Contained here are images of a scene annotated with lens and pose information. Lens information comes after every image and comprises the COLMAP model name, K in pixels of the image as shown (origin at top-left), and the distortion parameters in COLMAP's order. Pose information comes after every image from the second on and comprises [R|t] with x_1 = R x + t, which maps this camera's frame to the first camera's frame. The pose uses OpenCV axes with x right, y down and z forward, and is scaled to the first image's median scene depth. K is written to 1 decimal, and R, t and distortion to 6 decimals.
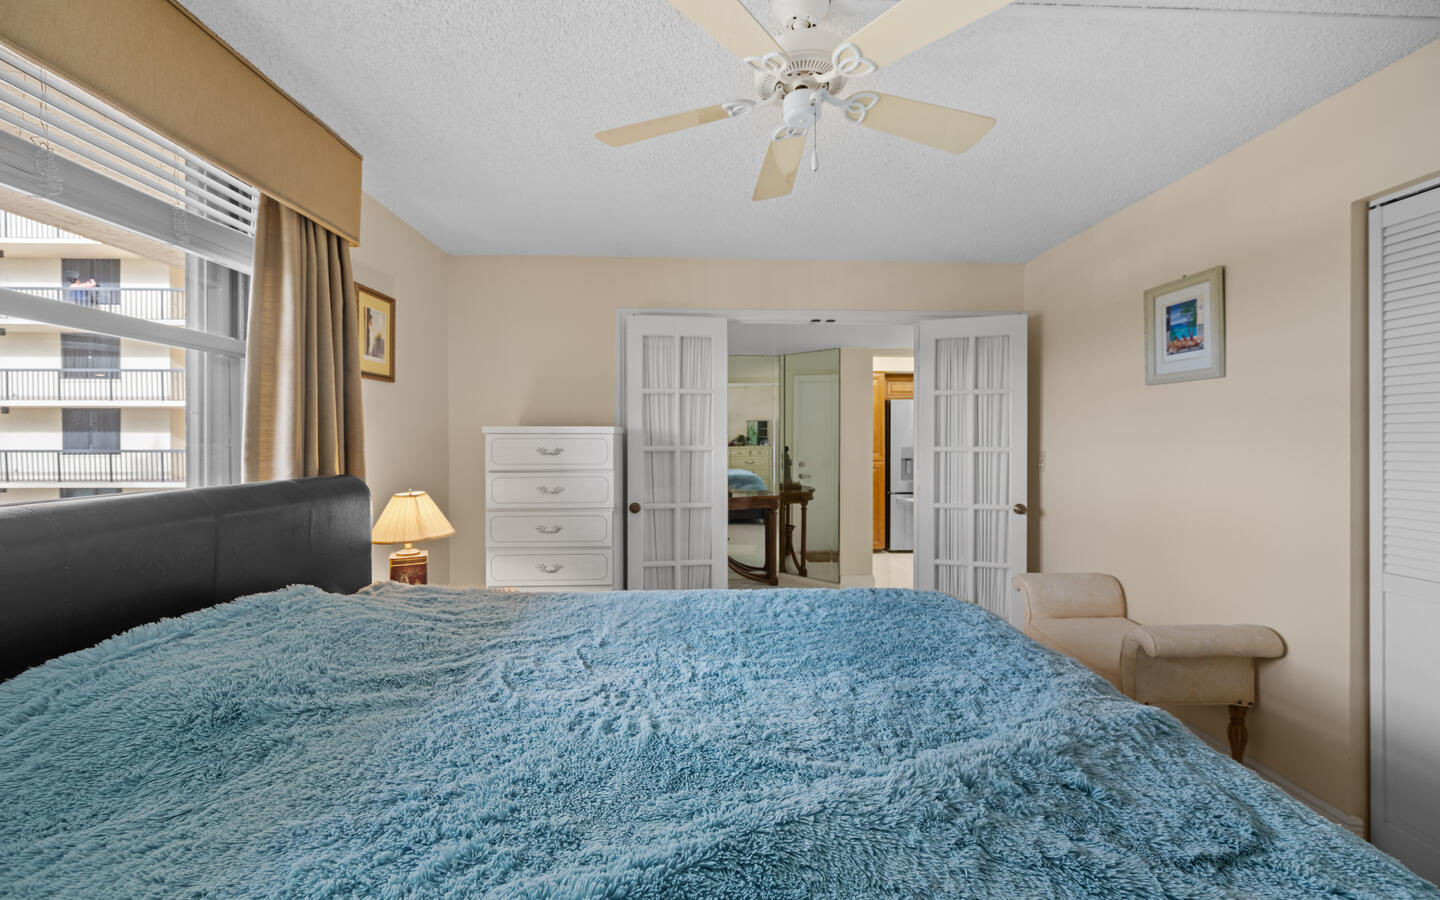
lens RADIAL K [[567.2, 0, 713.8], [0, 567.2, 439.3], [0, 0, 1]] dist [0.000234, 0.000006]
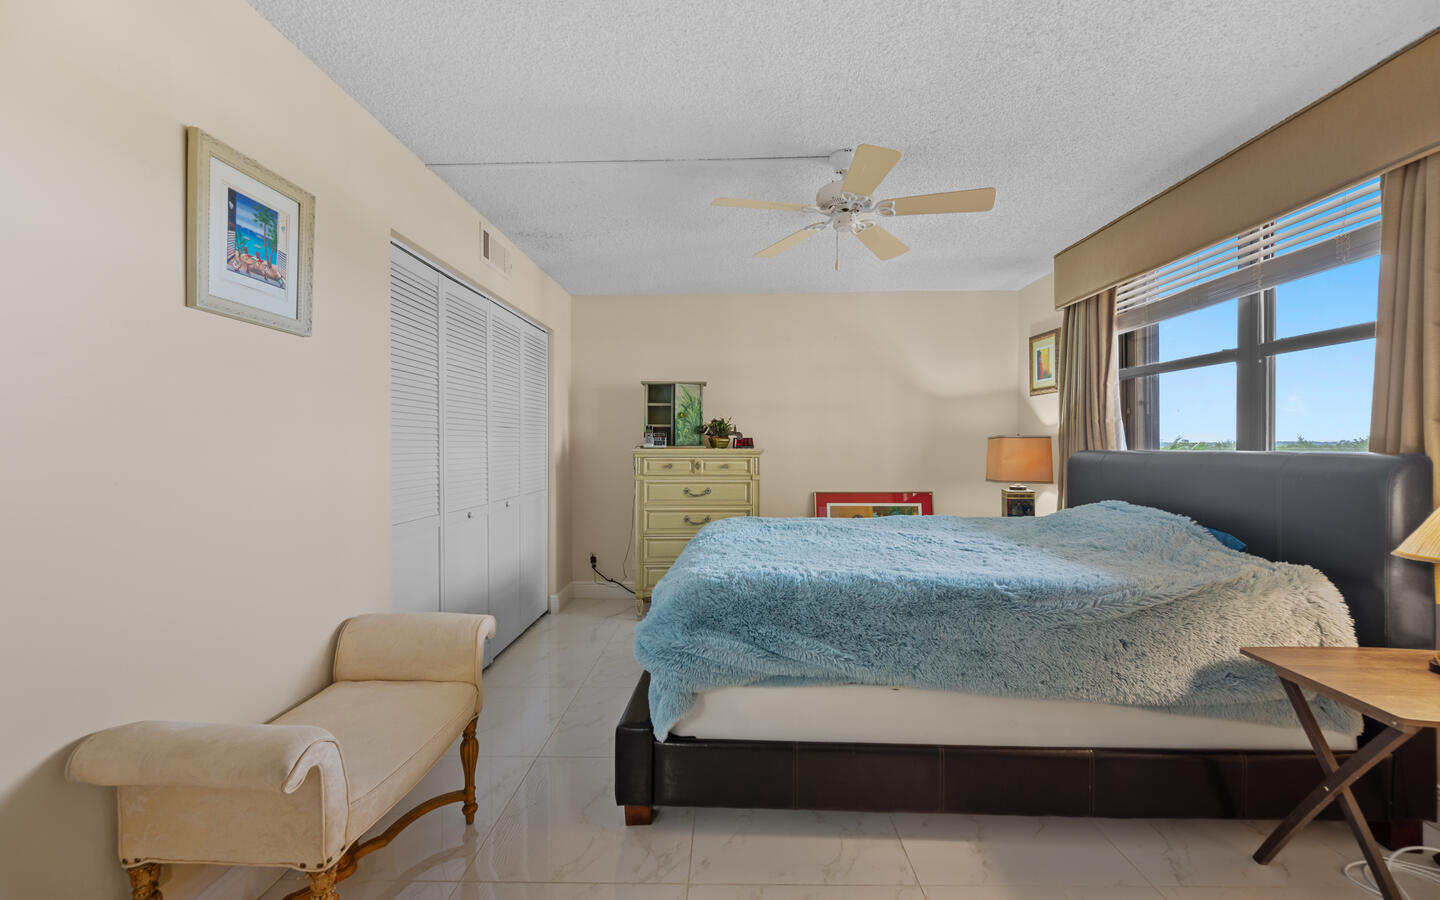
lens RADIAL K [[567.2, 0, 713.8], [0, 567.2, 439.3], [0, 0, 1]] dist [0.000234, 0.000006]
pose [[-0.998239, -0.007275, 0.058875, 0.270276], [-0.007709, 0.999945, -0.007149, 0.030624], [-0.058819, -0.007590, -0.998240, 1.635935]]
